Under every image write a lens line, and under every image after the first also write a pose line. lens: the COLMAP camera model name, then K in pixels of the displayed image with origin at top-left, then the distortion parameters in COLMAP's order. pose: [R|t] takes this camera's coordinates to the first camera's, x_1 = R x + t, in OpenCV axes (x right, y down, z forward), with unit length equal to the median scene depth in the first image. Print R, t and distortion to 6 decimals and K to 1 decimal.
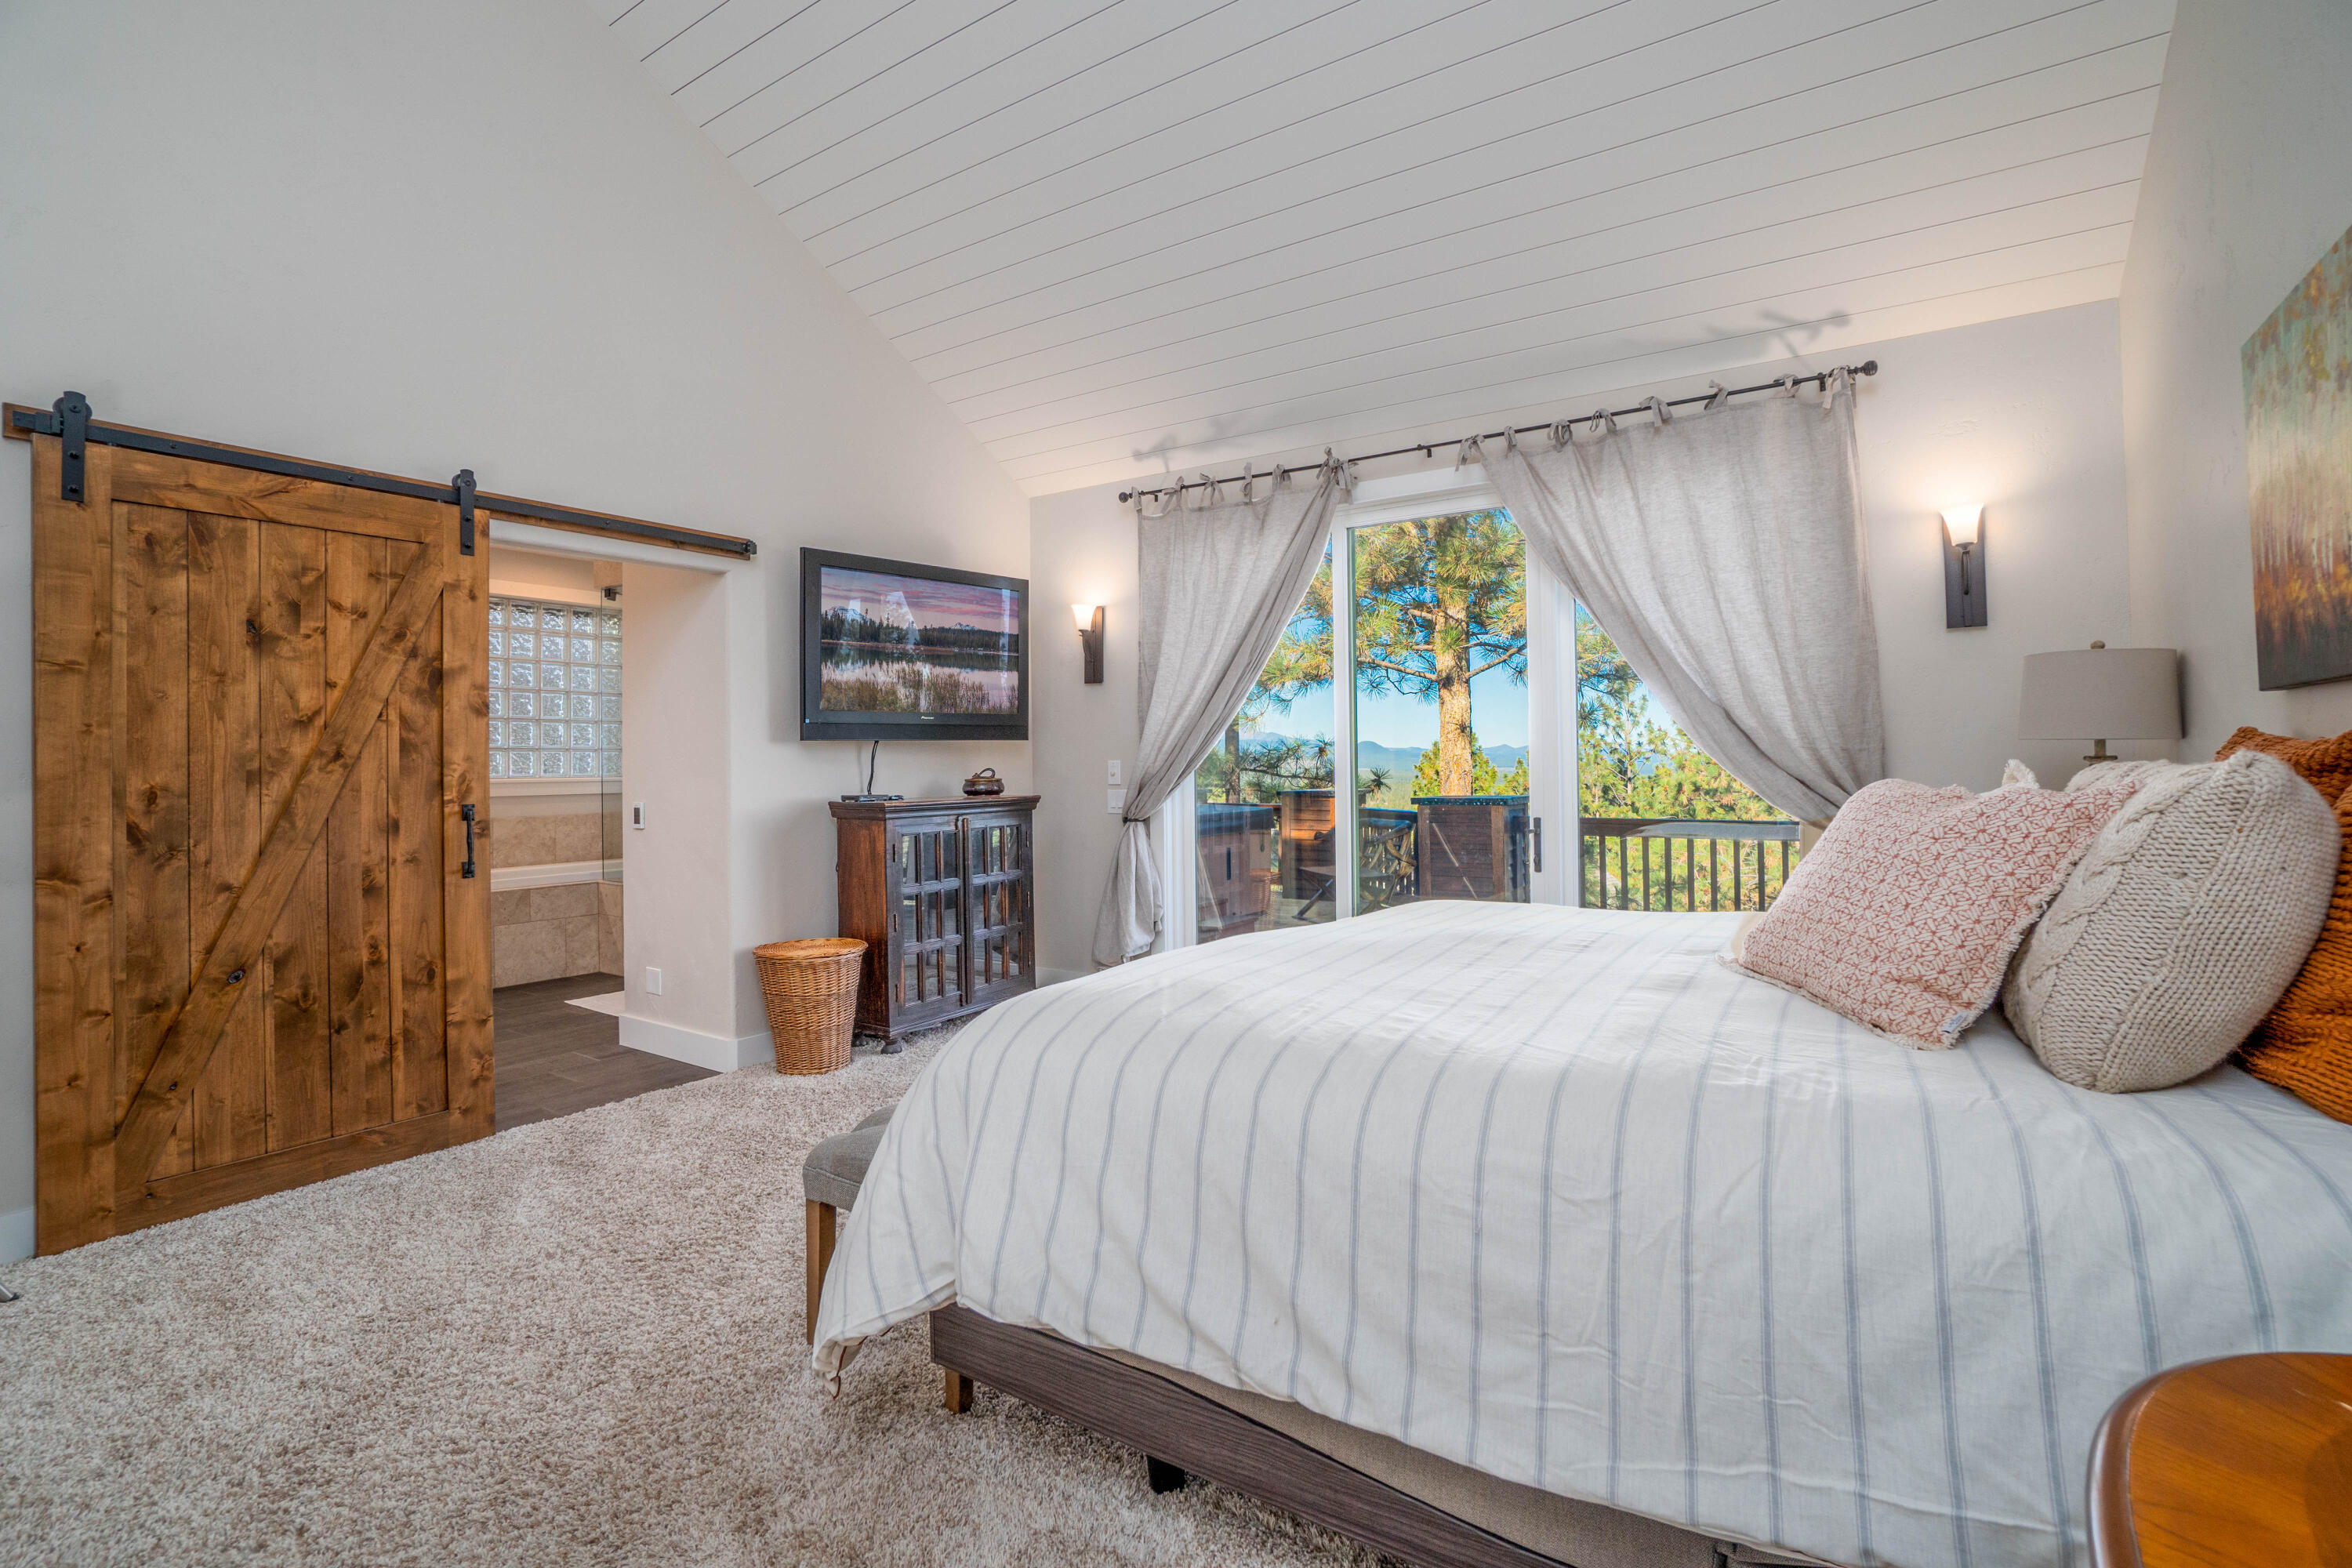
lens RADIAL K [[1089.7, 0, 1163.1], [0, 1089.7, 750.4], [0, 0, 1]] dist [-0.058821, 0.023139]
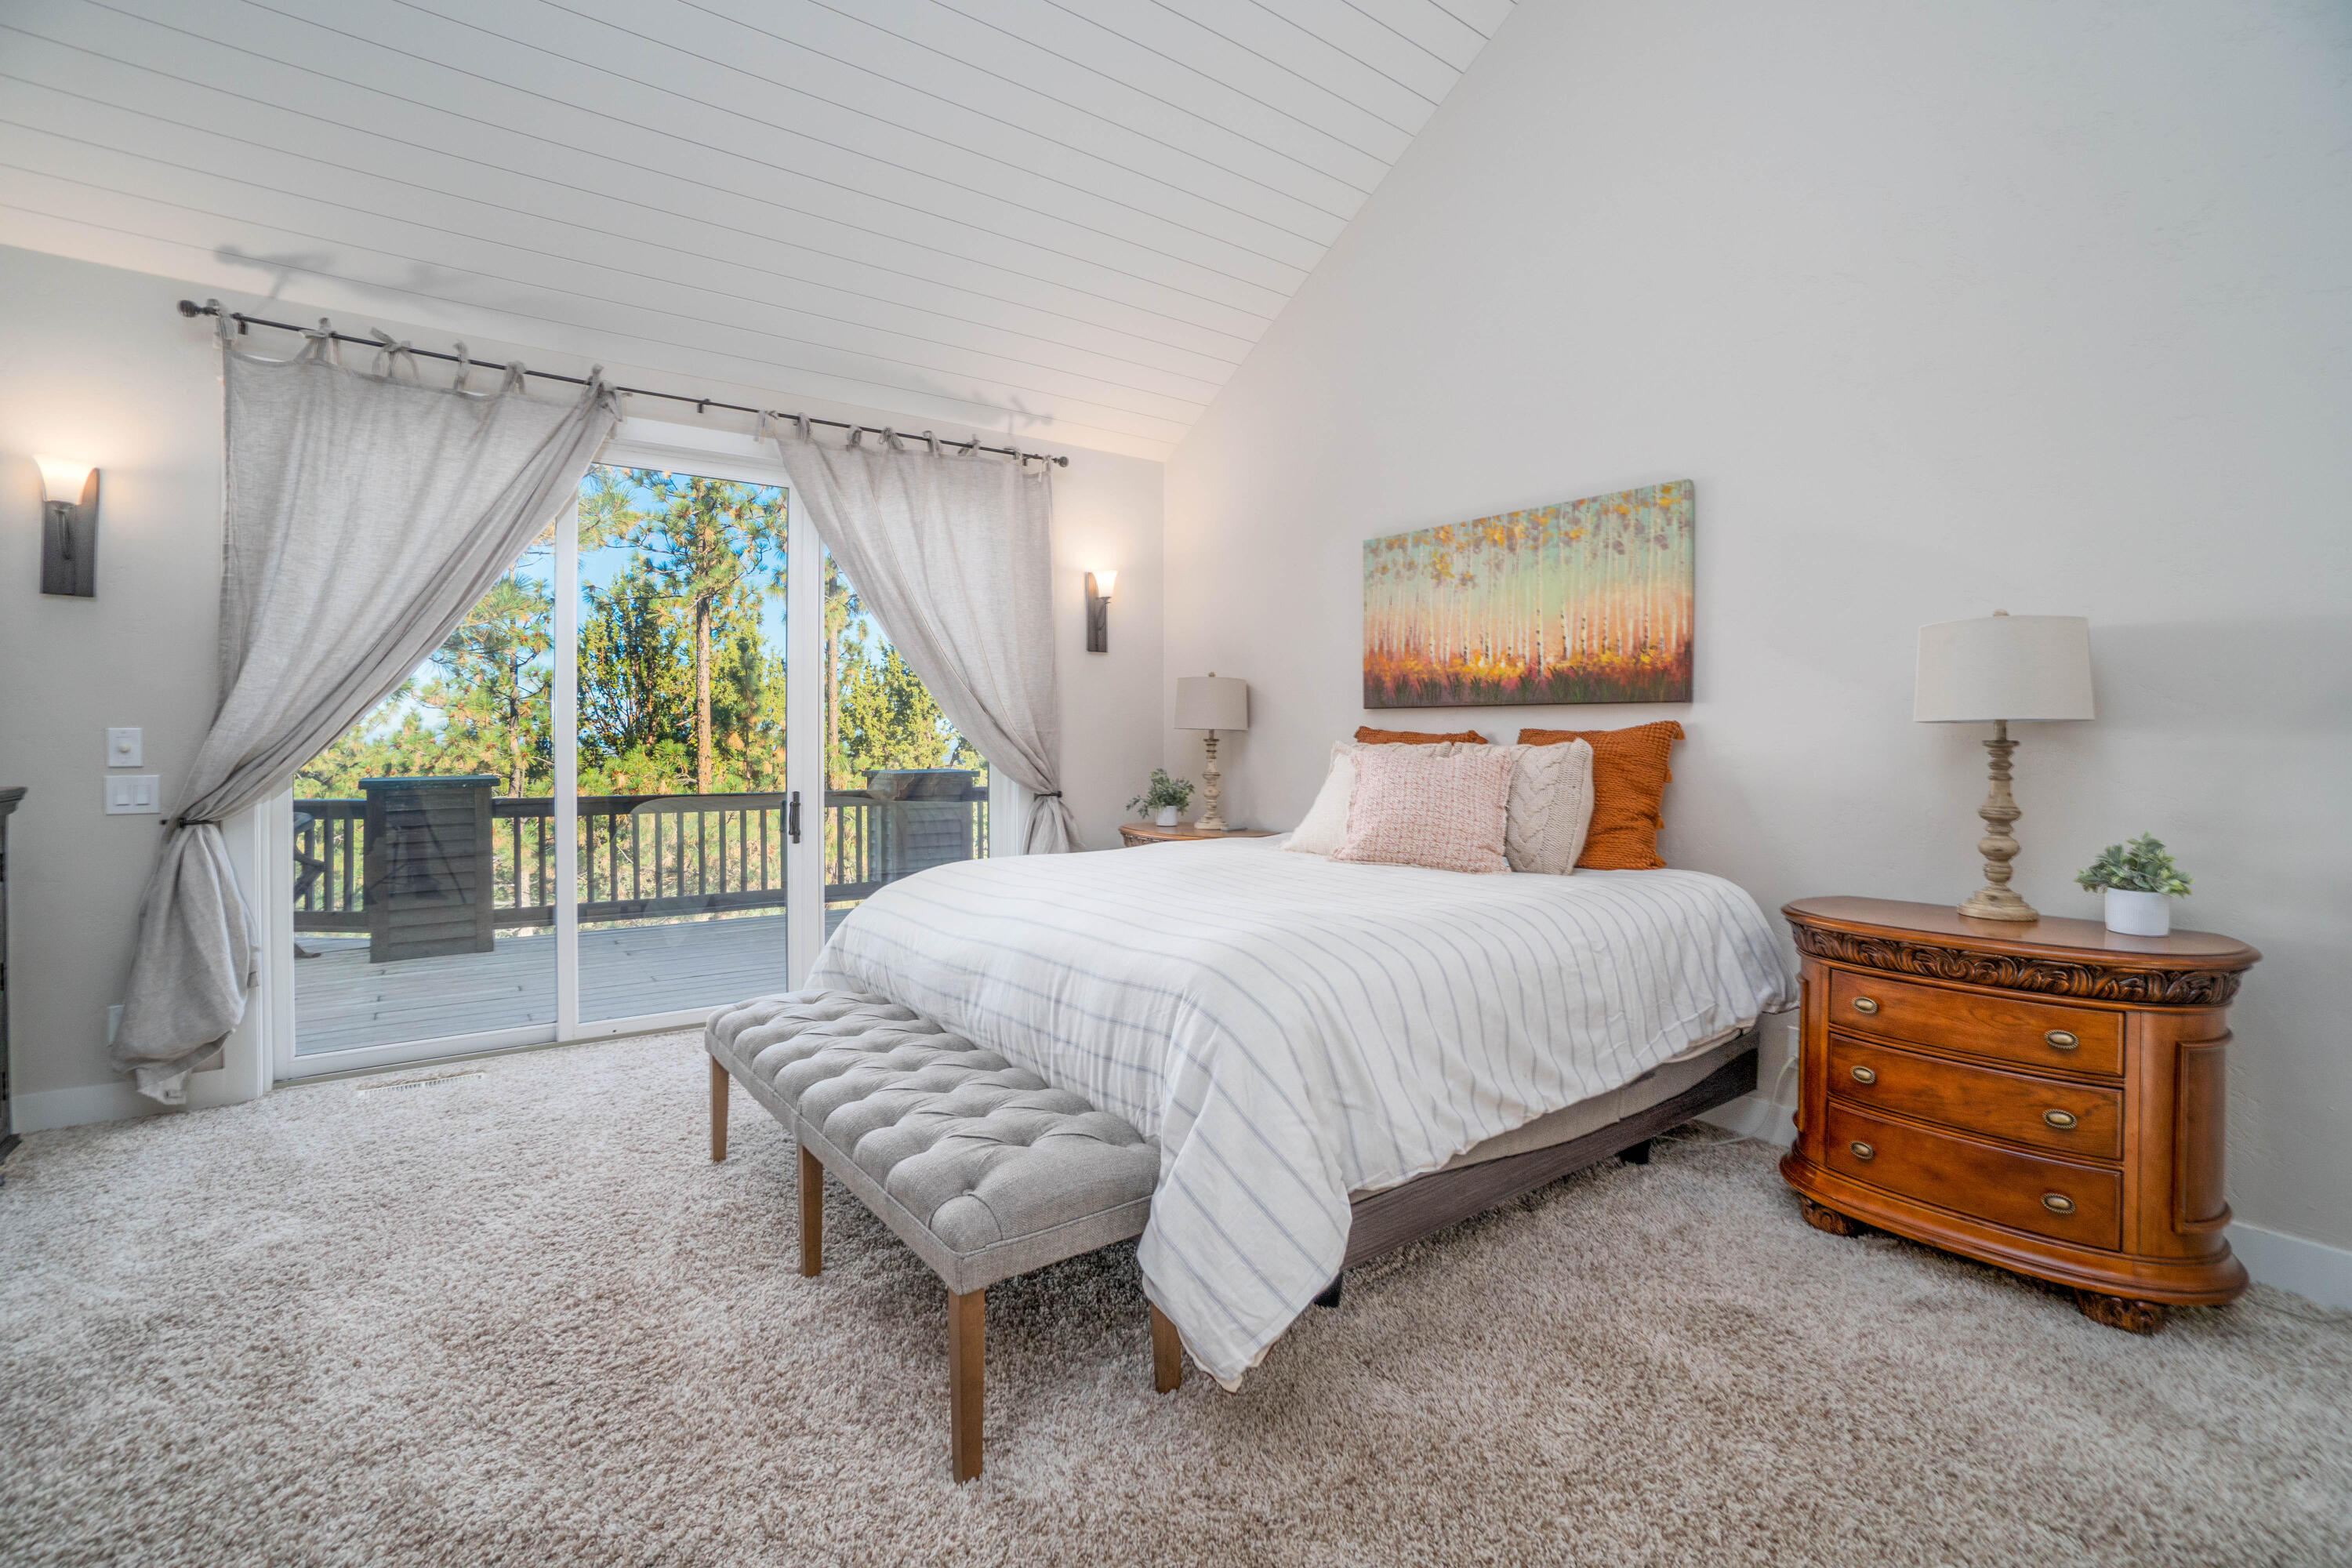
lens RADIAL K [[1089.7, 0, 1163.1], [0, 1089.7, 750.4], [0, 0, 1]] dist [-0.058821, 0.023139]
pose [[0.317675, 0.001786, 0.948198, -0.534545], [-0.016359, 0.999860, 0.003598, 0.013092], [-0.948059, -0.016654, 0.317659, 0.332276]]
